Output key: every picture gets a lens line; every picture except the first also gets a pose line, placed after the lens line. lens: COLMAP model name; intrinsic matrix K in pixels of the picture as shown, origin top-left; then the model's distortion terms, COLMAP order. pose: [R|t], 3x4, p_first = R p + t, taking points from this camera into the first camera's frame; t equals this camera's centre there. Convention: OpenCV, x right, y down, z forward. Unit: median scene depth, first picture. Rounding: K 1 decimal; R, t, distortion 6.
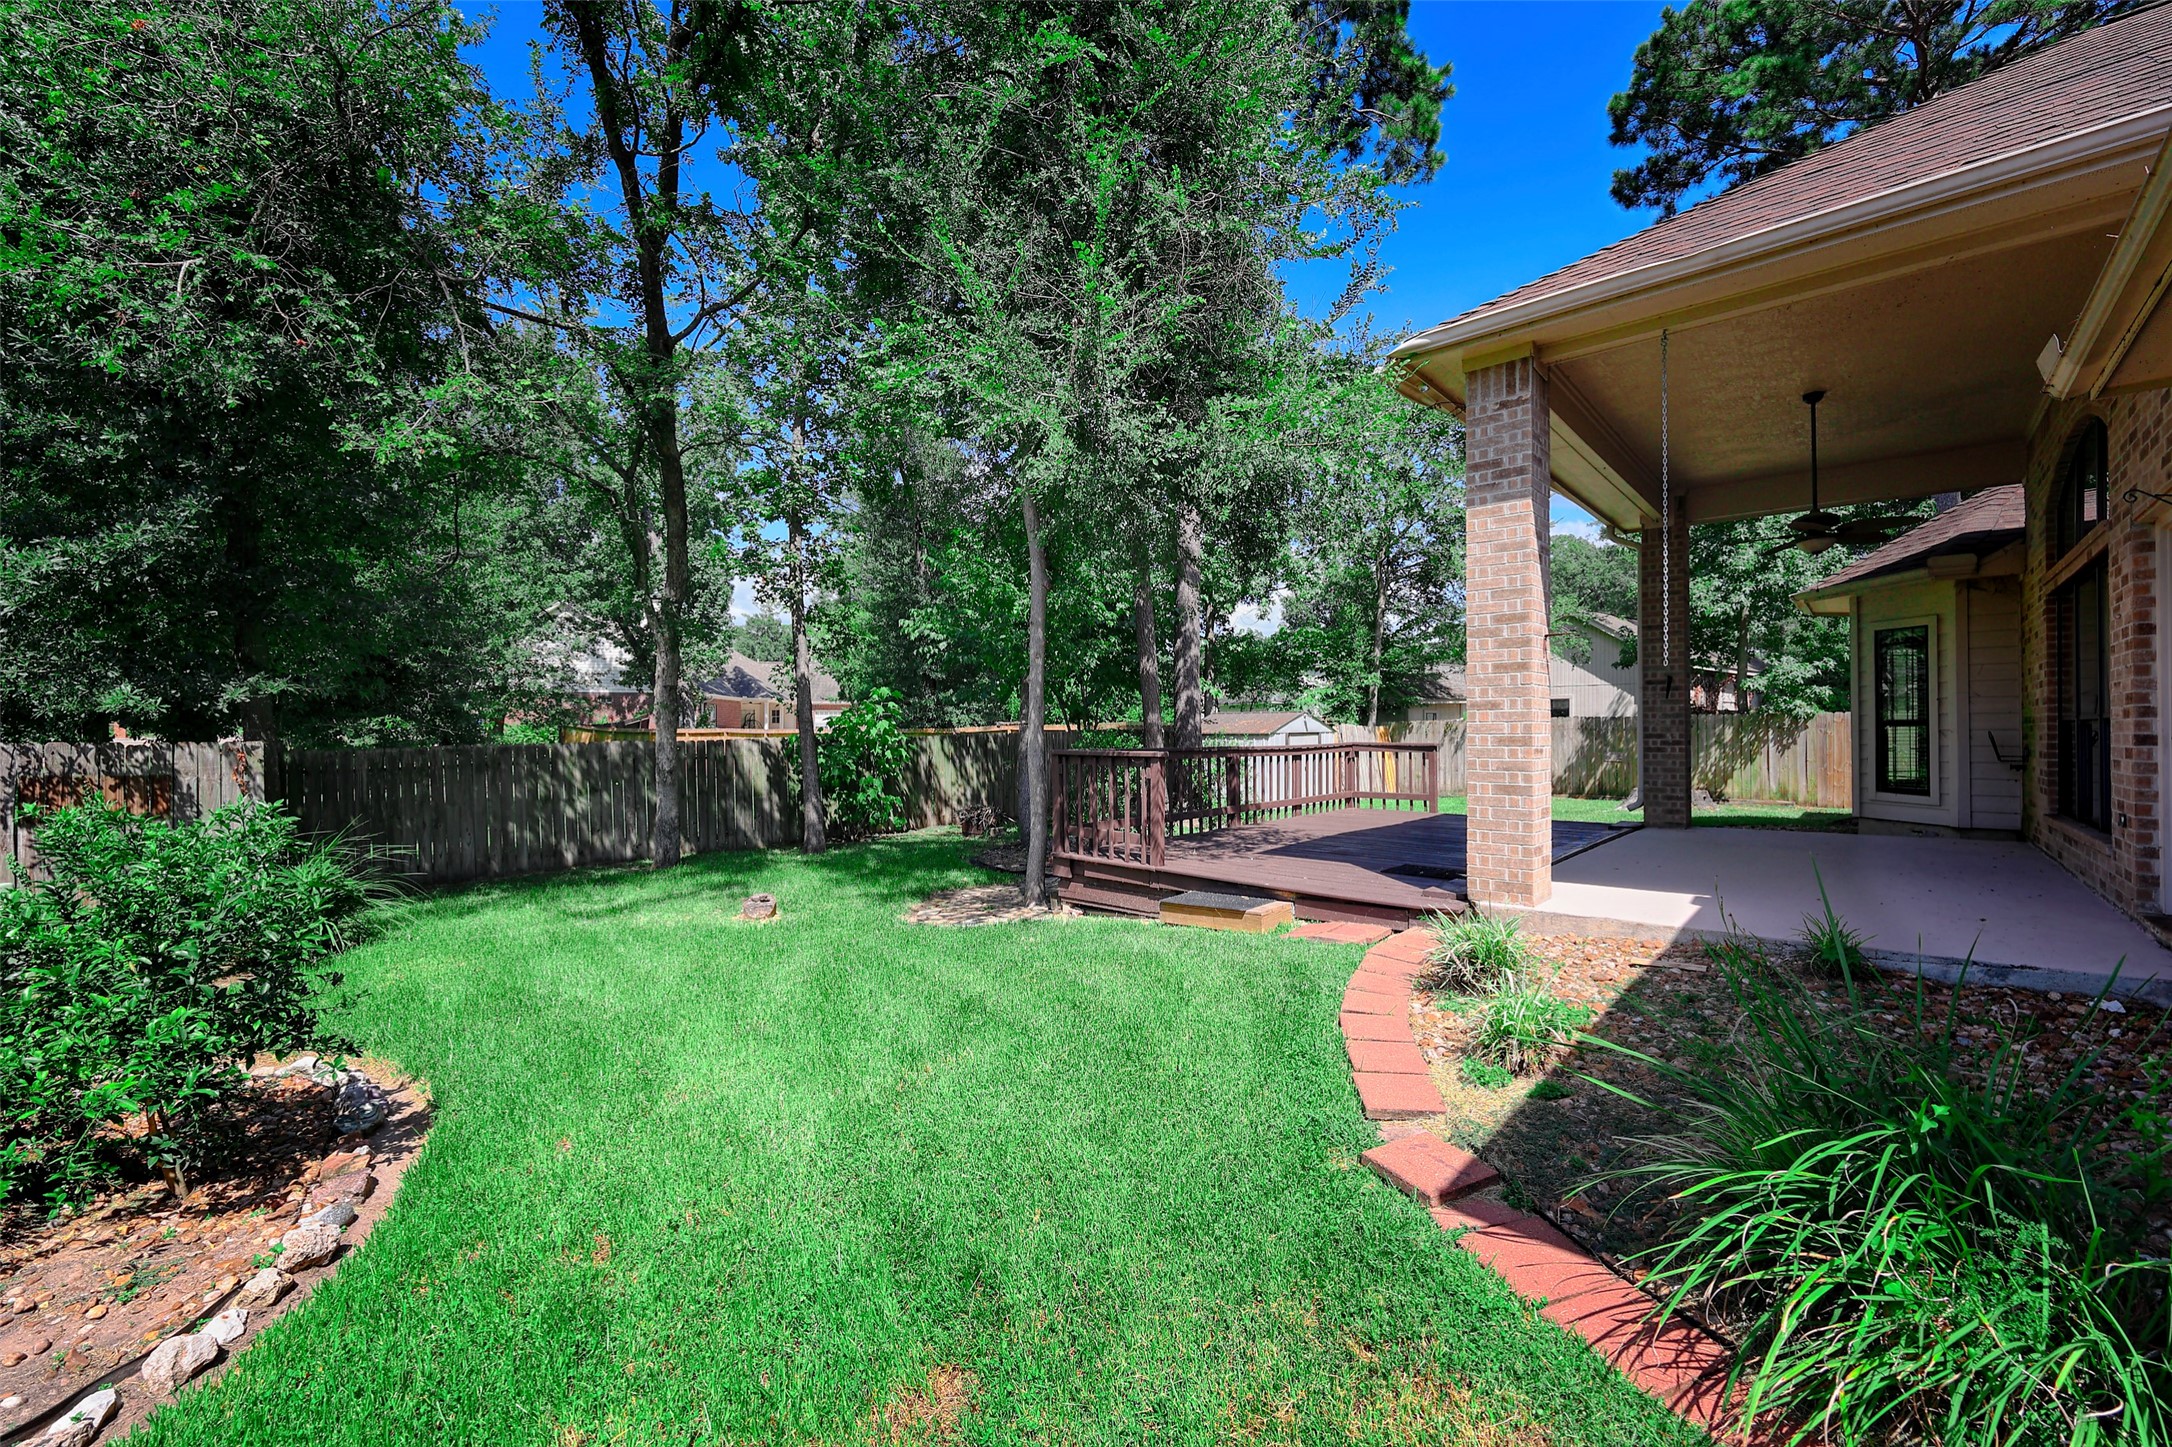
lens RADIAL K [[888.4, 0, 1066.0], [0, 888.4, 722.8], [0, 0, 1]] dist [0.003004, 0.000637]
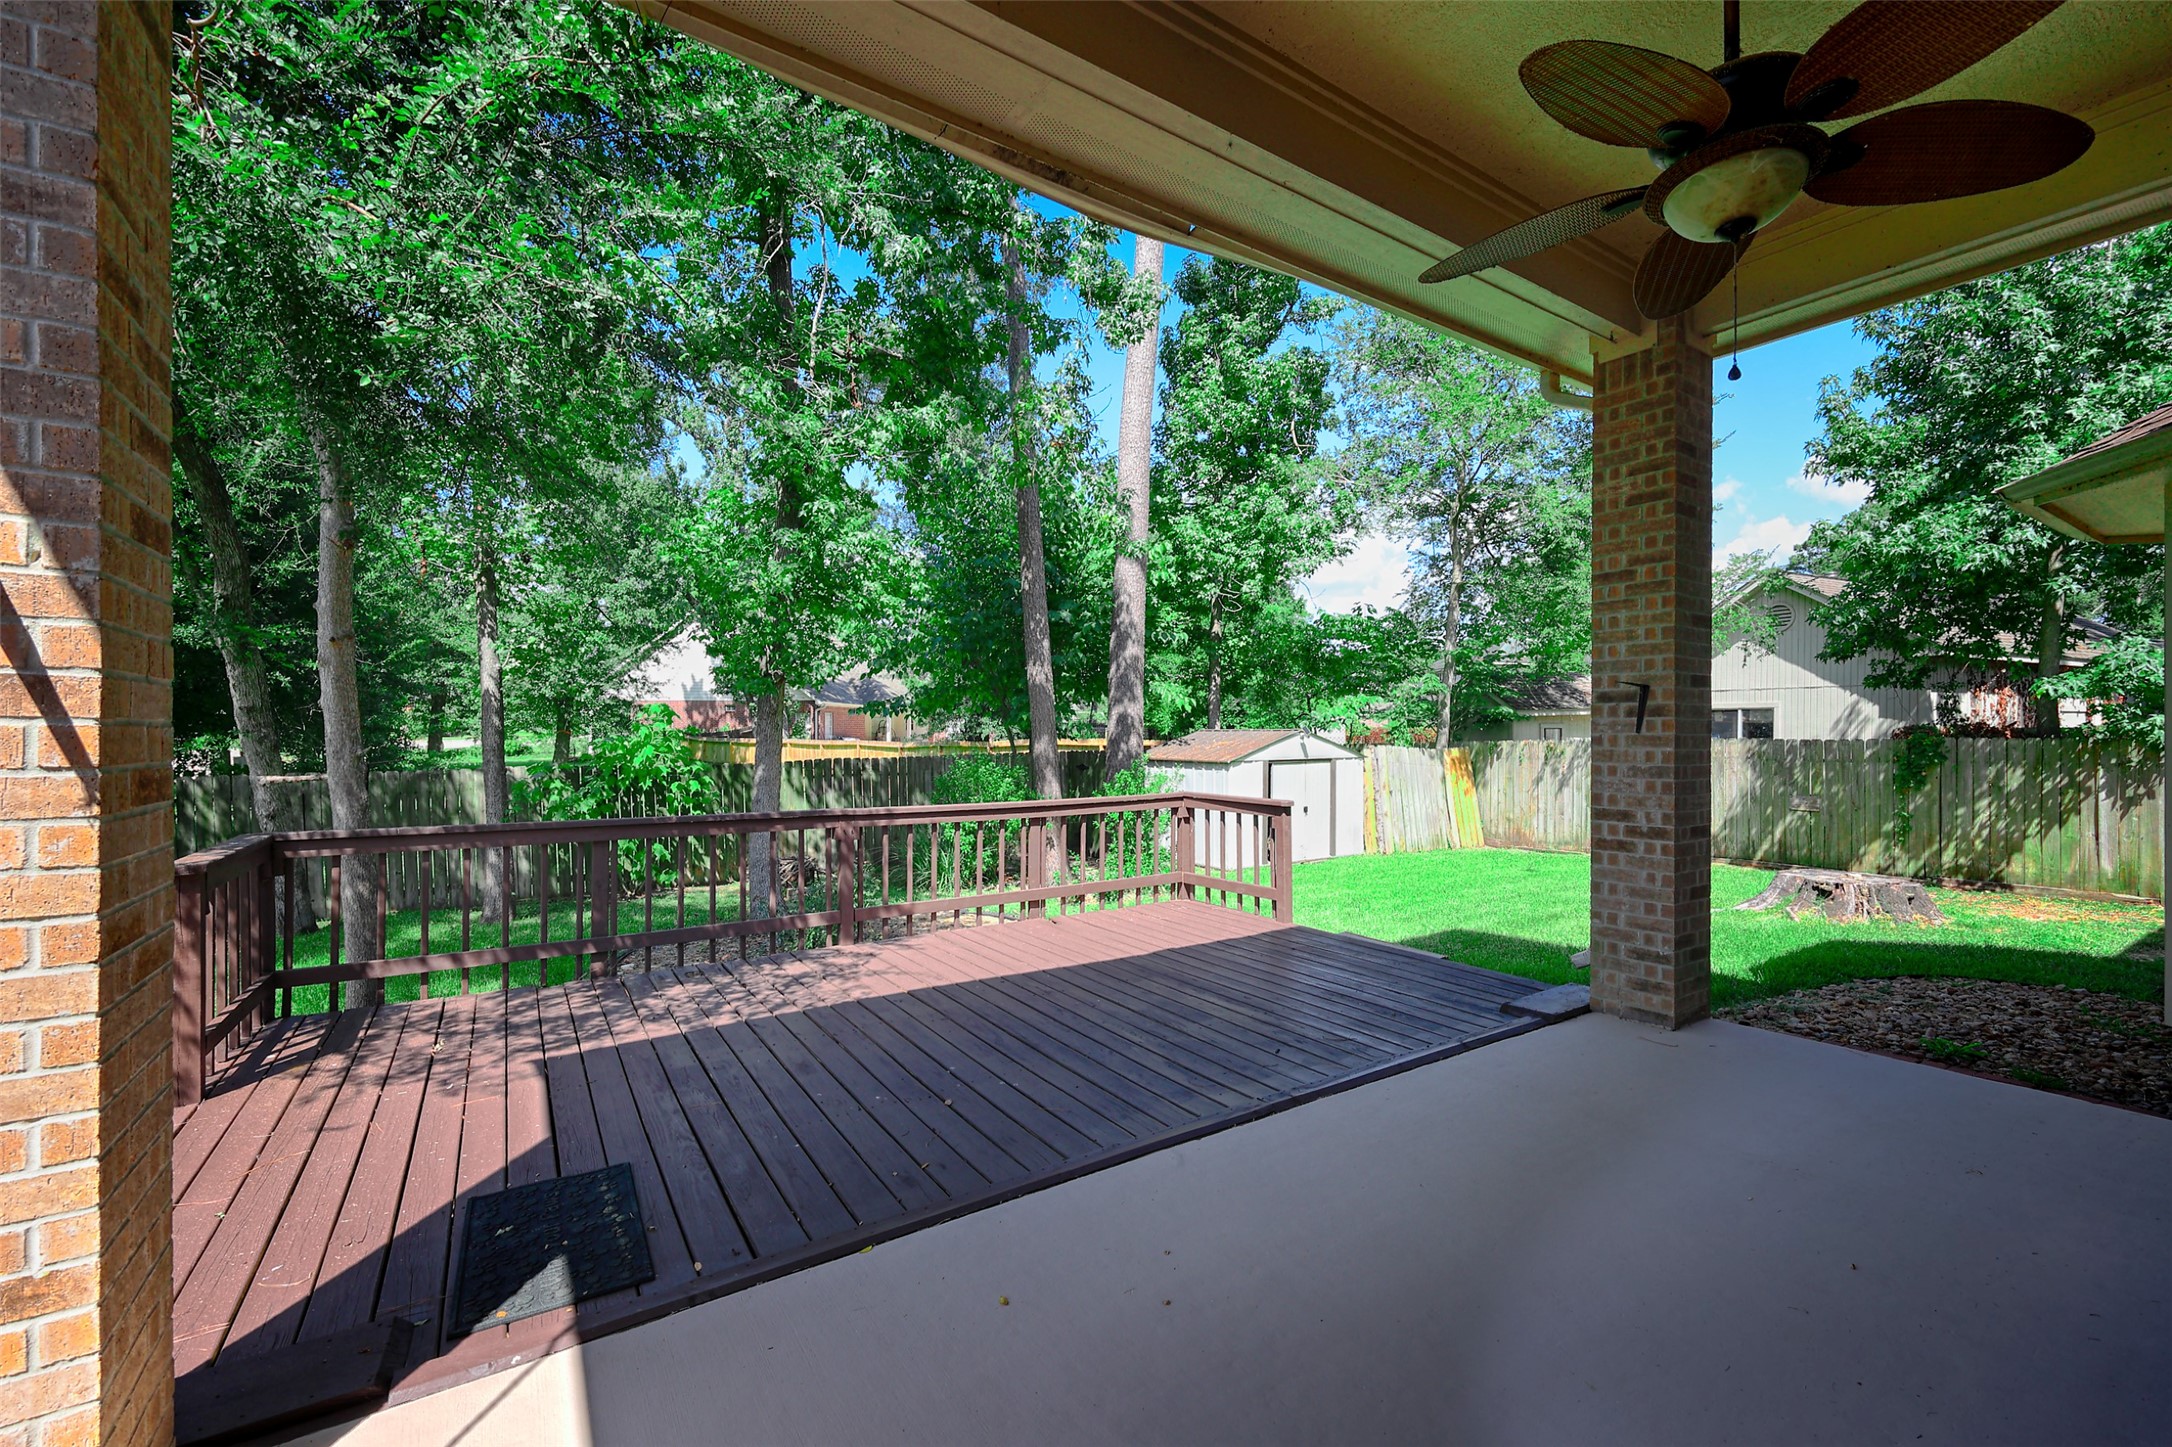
lens RADIAL K [[888.4, 0, 1087.6], [0, 888.4, 731.1], [0, 0, 1]] dist [0.003004, 0.000637]
pose [[0.967659, 0.001377, -0.252259, 0.310169], [0.000129, 0.999982, 0.005953, -0.019096], [0.252262, -0.005793, 0.967642, 0.291726]]
